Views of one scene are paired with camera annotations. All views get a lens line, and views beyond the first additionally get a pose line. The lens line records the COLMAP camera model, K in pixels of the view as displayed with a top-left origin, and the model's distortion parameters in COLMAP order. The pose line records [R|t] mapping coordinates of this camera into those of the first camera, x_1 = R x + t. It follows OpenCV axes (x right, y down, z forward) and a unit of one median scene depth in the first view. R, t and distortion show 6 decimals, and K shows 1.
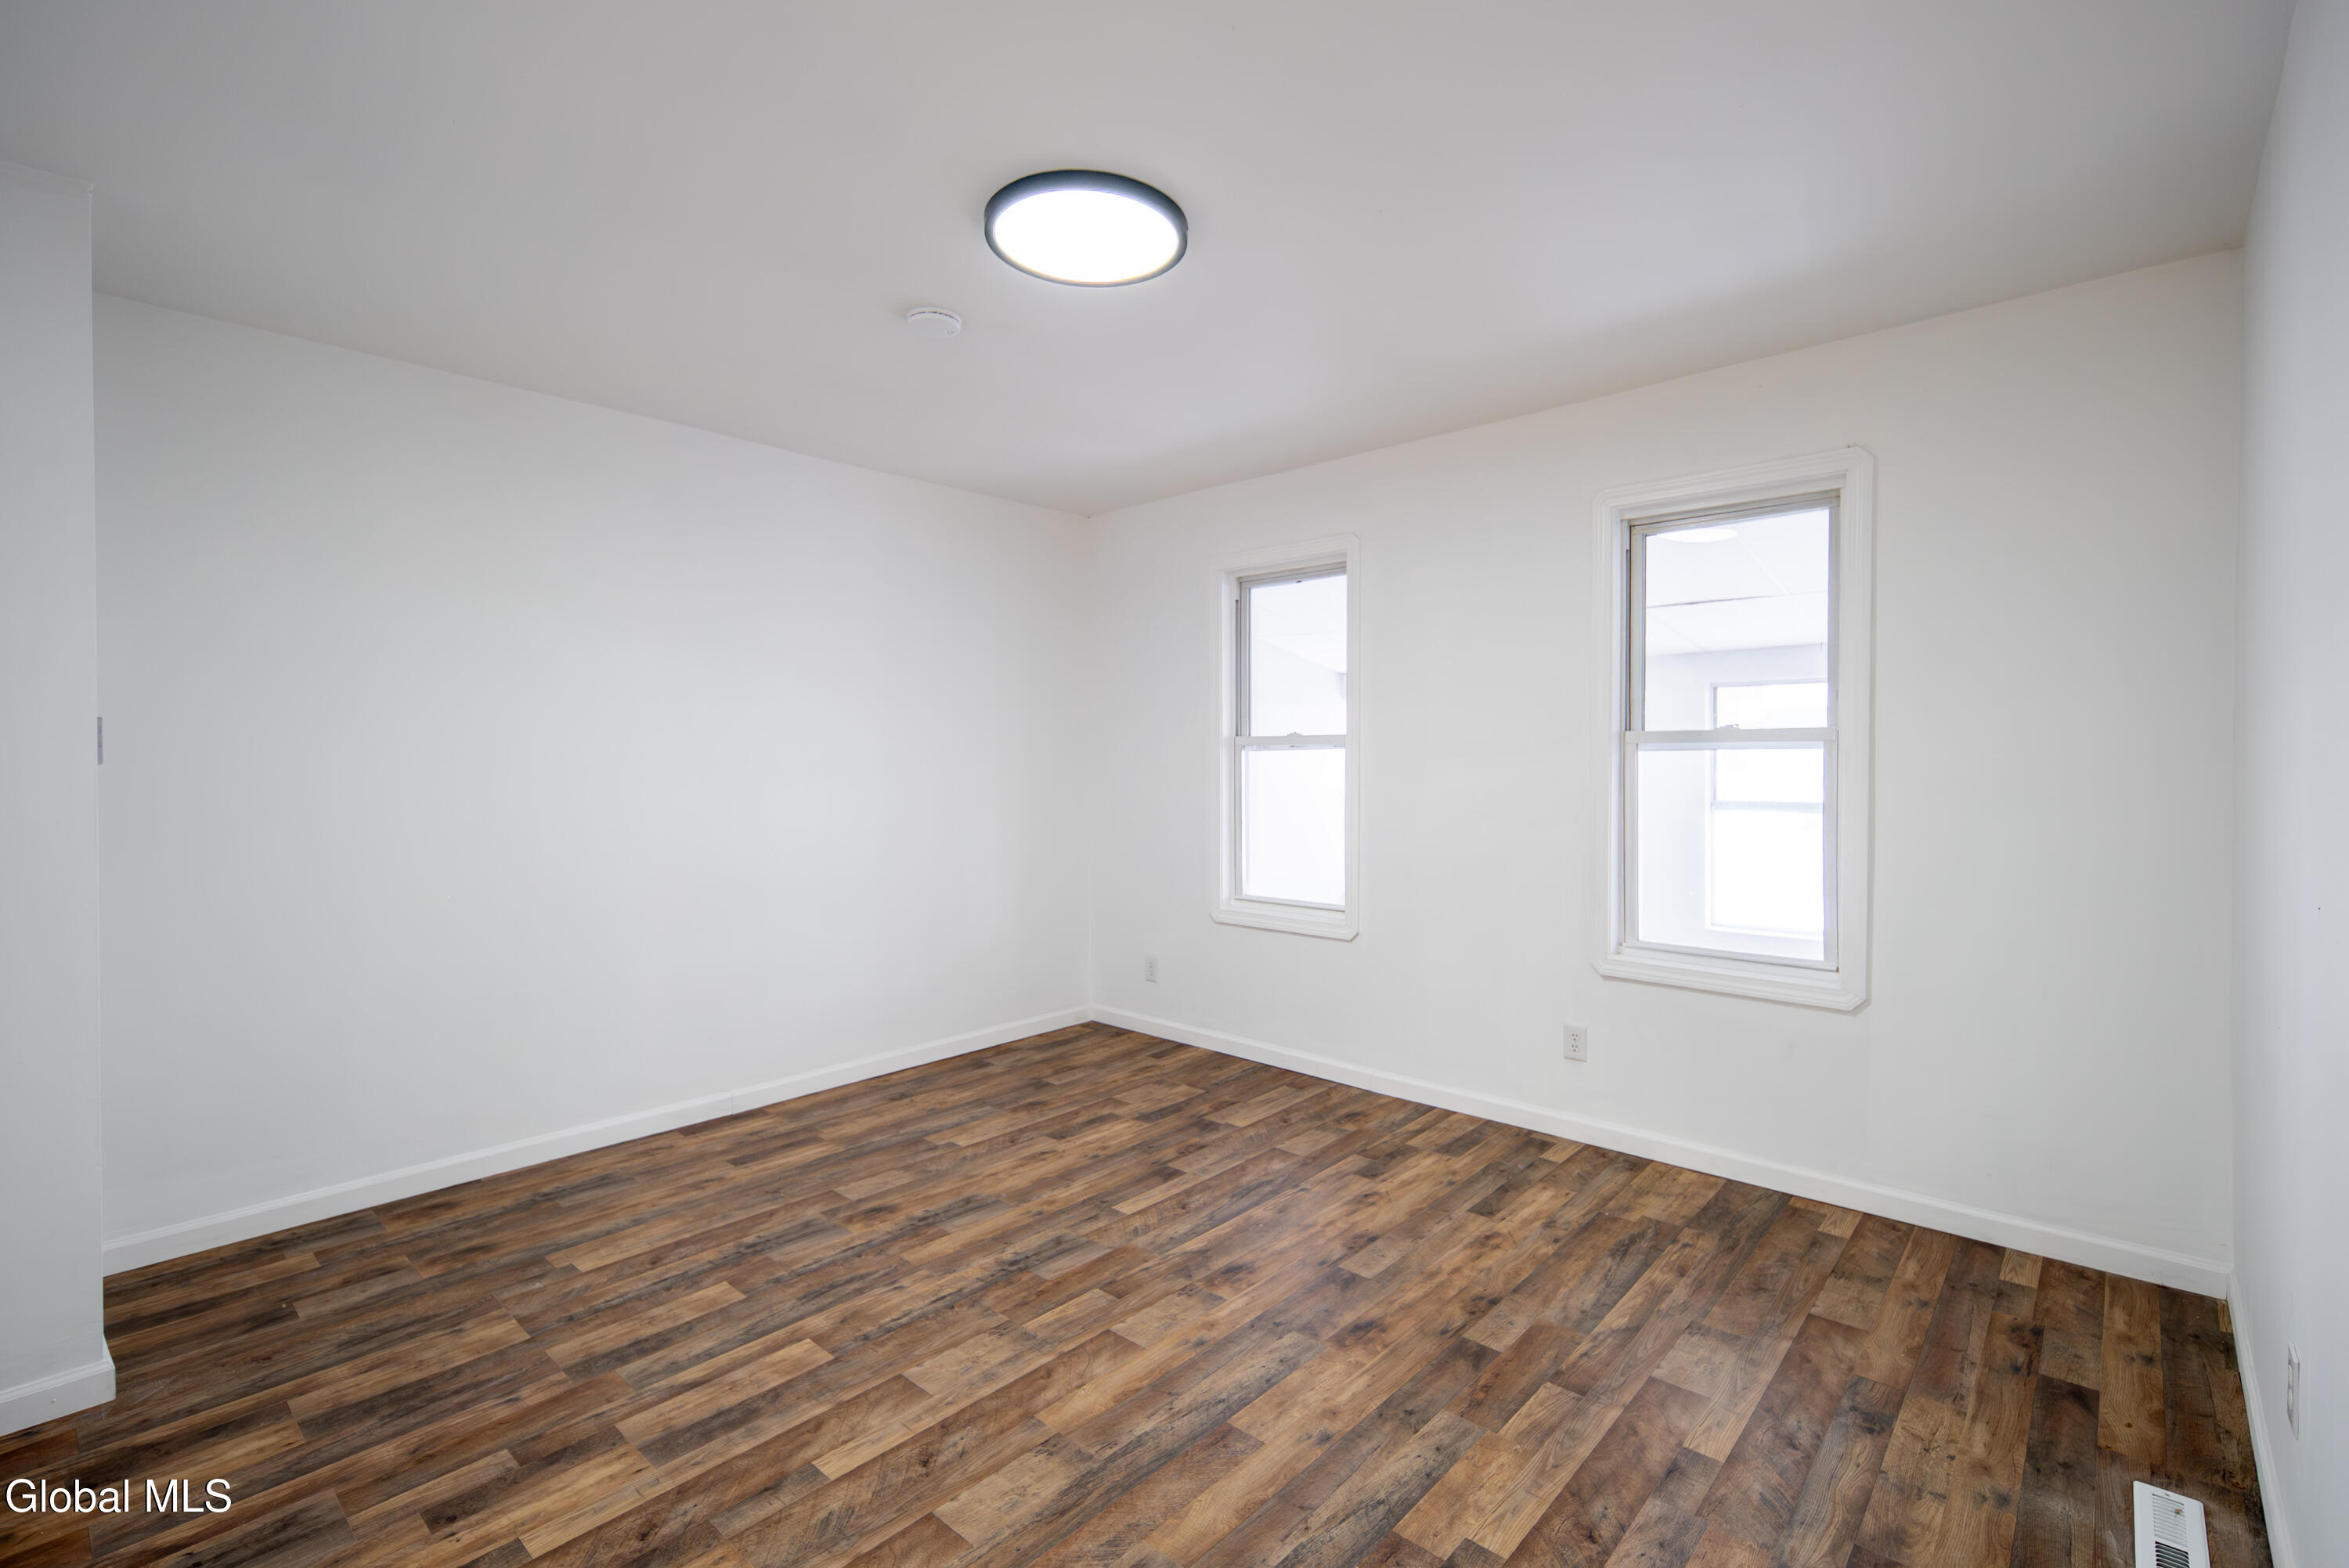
lens RADIAL K [[1043.3, 0, 1174.5], [0, 1043.3, 784.0], [0, 0, 1]] dist [0.000435, -0.000627]
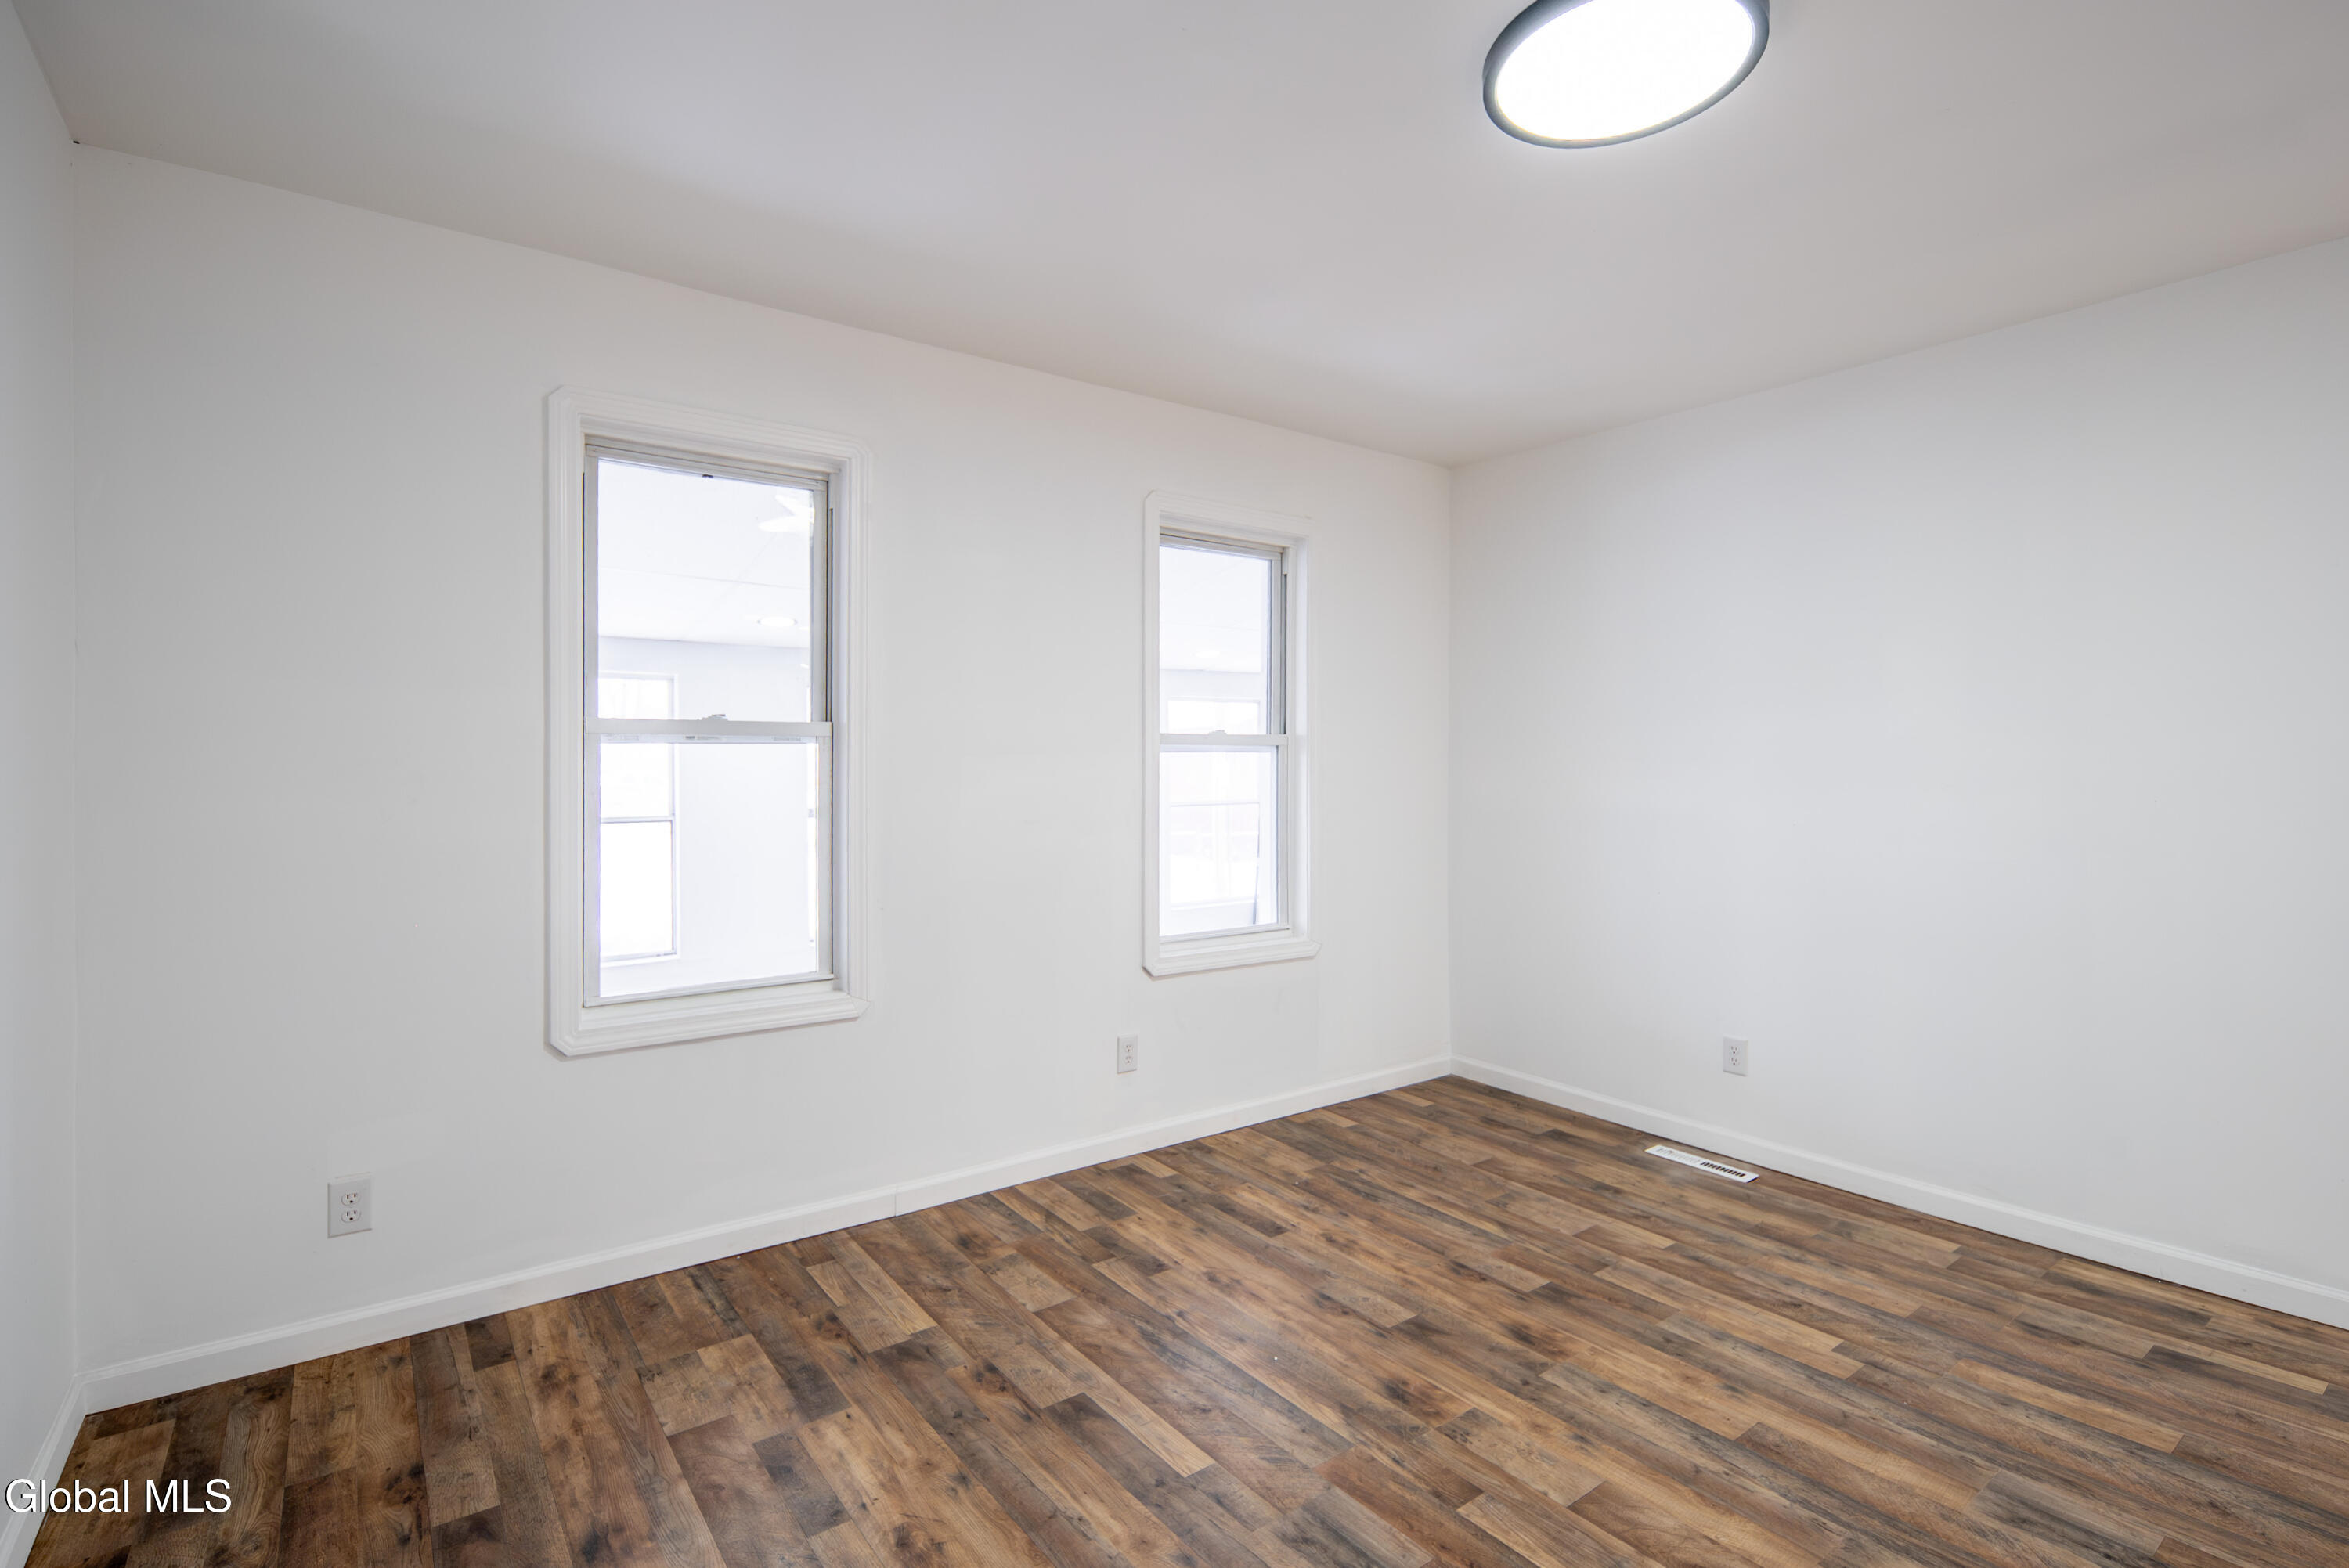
lens RADIAL K [[1105.8, 0, 1174.5], [0, 1105.8, 784.0], [0, 0, 1]] dist [0.002934, 0.000139]
pose [[0.186963, -0.011843, 0.982296, -0.715632], [0.024097, 0.999682, 0.007466, -0.009832], [-0.982071, 0.022275, 0.187189, 0.892262]]
